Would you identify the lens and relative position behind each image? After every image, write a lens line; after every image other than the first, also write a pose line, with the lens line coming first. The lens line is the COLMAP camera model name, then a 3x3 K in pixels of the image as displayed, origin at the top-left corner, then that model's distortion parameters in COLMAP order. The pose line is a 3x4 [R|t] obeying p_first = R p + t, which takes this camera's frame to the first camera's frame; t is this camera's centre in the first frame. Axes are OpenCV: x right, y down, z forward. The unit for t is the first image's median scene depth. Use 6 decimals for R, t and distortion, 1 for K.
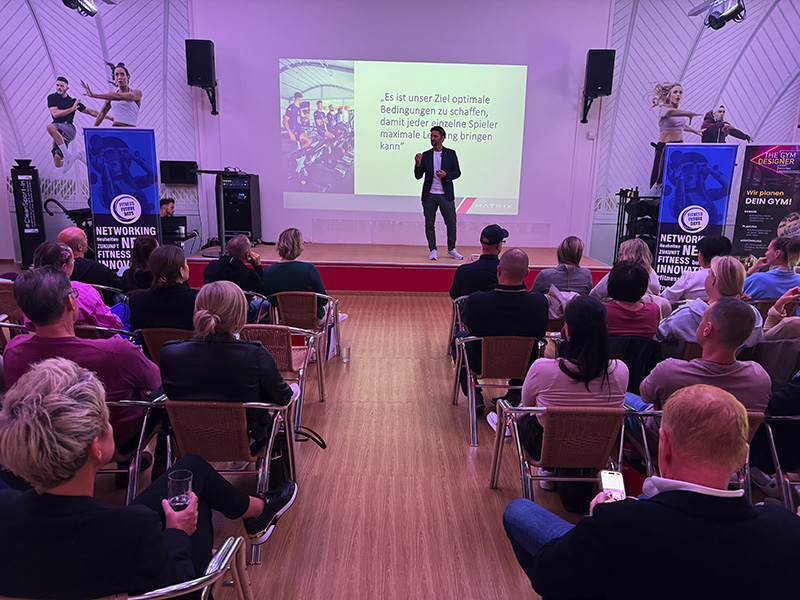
lens RADIAL K [[563.5, 0, 392.2], [0, 563.5, 319.2], [0, 0, 1]] dist [0.037395, -0.029459]
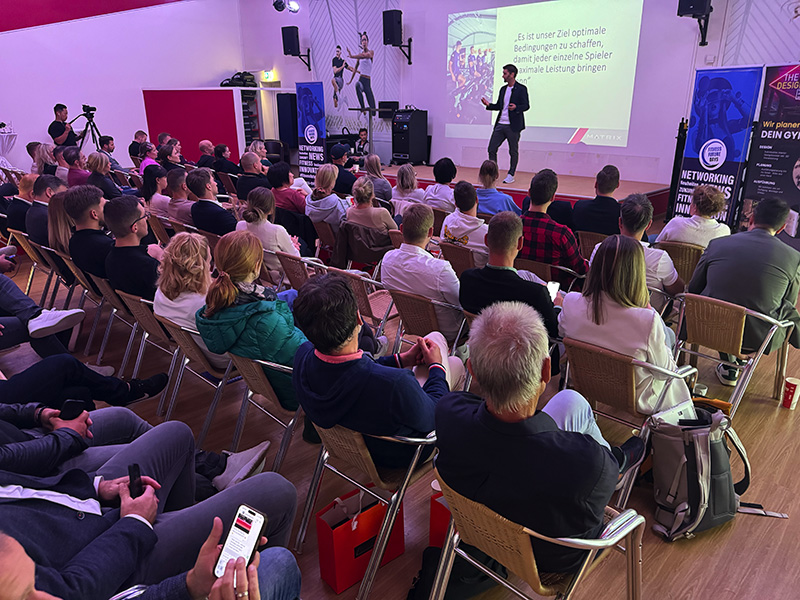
lens RADIAL K [[563.5, 0, 398.3], [0, 563.5, 298.8], [0, 0, 1]] dist [0.037395, -0.029459]
pose [[0.715199, 0.208406, -0.667126, 0.682089], [-0.157070, 0.978019, 0.137138, 0.000298], [0.681042, 0.006704, 0.732213, 0.010802]]
